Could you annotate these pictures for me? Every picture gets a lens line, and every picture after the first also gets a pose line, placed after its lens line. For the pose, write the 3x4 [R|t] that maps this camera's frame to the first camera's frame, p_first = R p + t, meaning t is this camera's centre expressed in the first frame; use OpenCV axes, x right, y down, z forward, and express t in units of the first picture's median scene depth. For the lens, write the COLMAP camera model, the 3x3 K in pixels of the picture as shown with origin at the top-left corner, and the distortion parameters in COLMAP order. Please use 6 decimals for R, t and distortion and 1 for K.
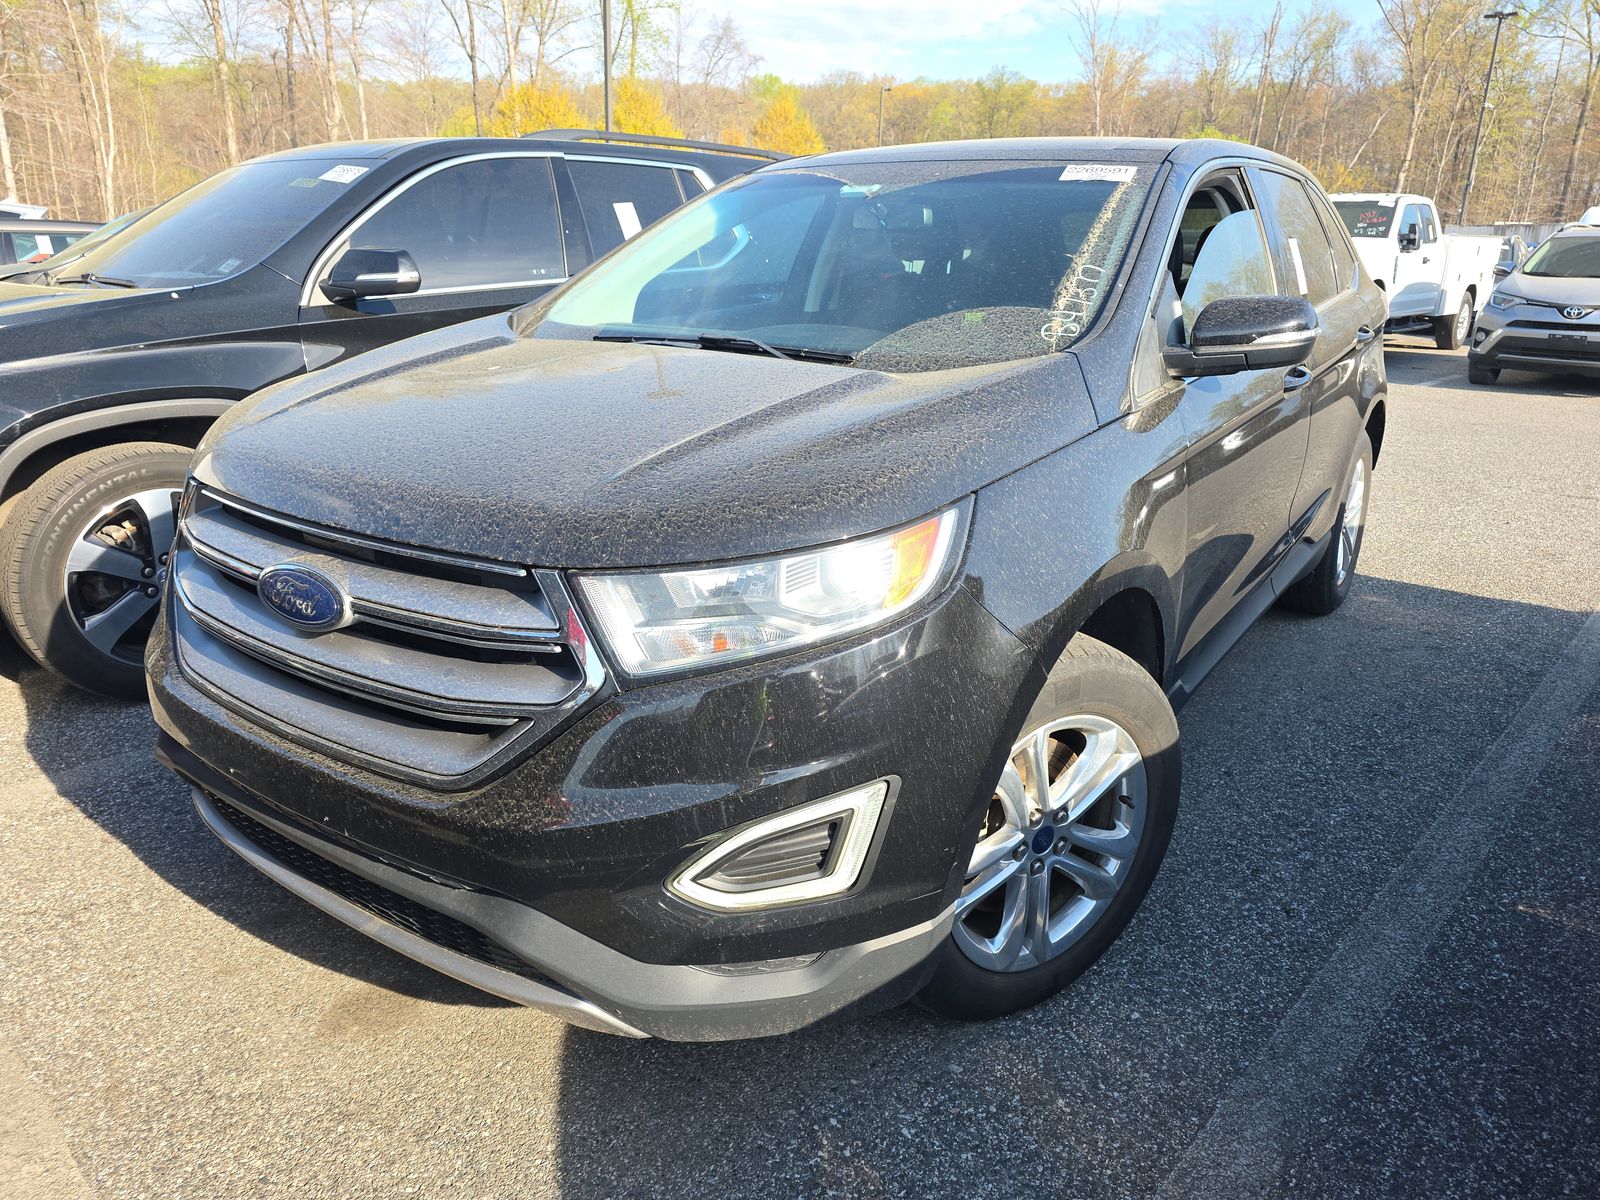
lens RADIAL K [[1076.2, 0, 821.6], [0, 1076.2, 609.9], [0, 0, 1]] dist [0.071421, -0.068431]
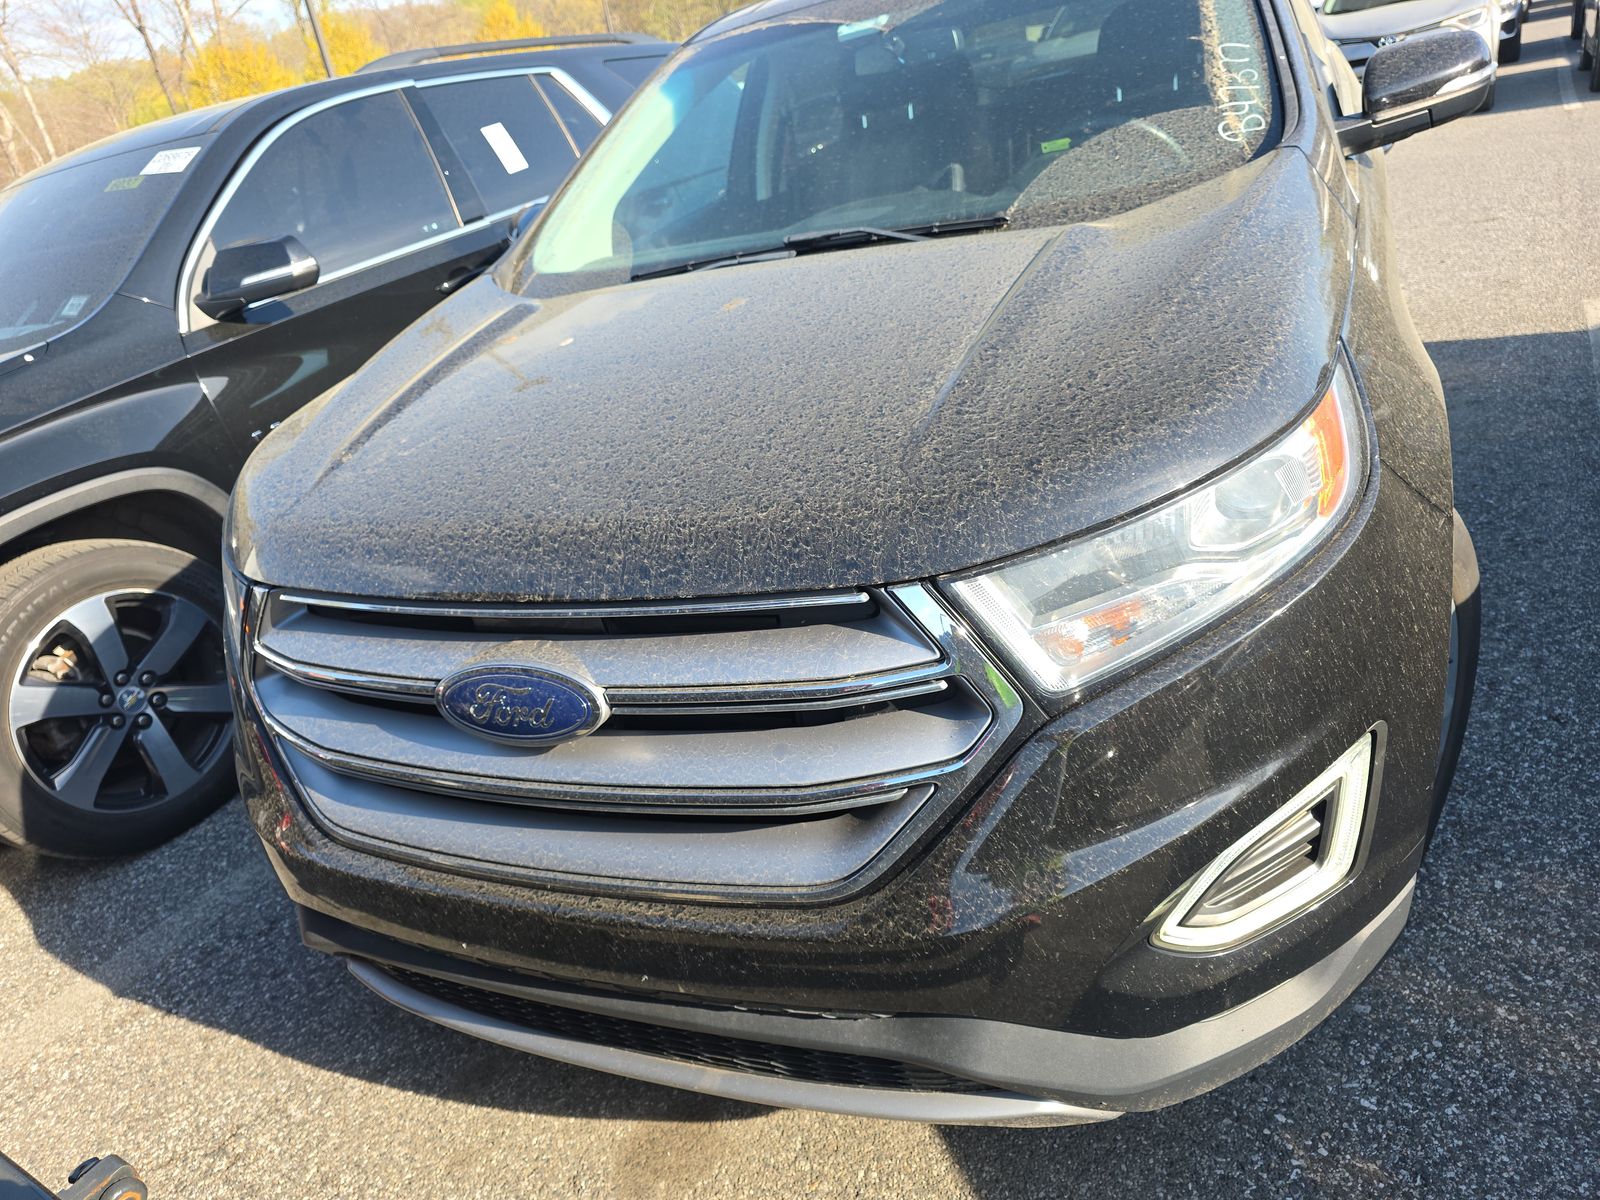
lens RADIAL K [[1078.7, 0, 800.0], [0, 1078.7, 600.0], [0, 0, 1]] dist [0.036072, -0.031640]
pose [[0.957944, -0.266827, 0.105580, -0.281967], [0.256727, 0.961287, 0.100089, -0.082578], [-0.128199, -0.068774, 0.989361, 0.207827]]
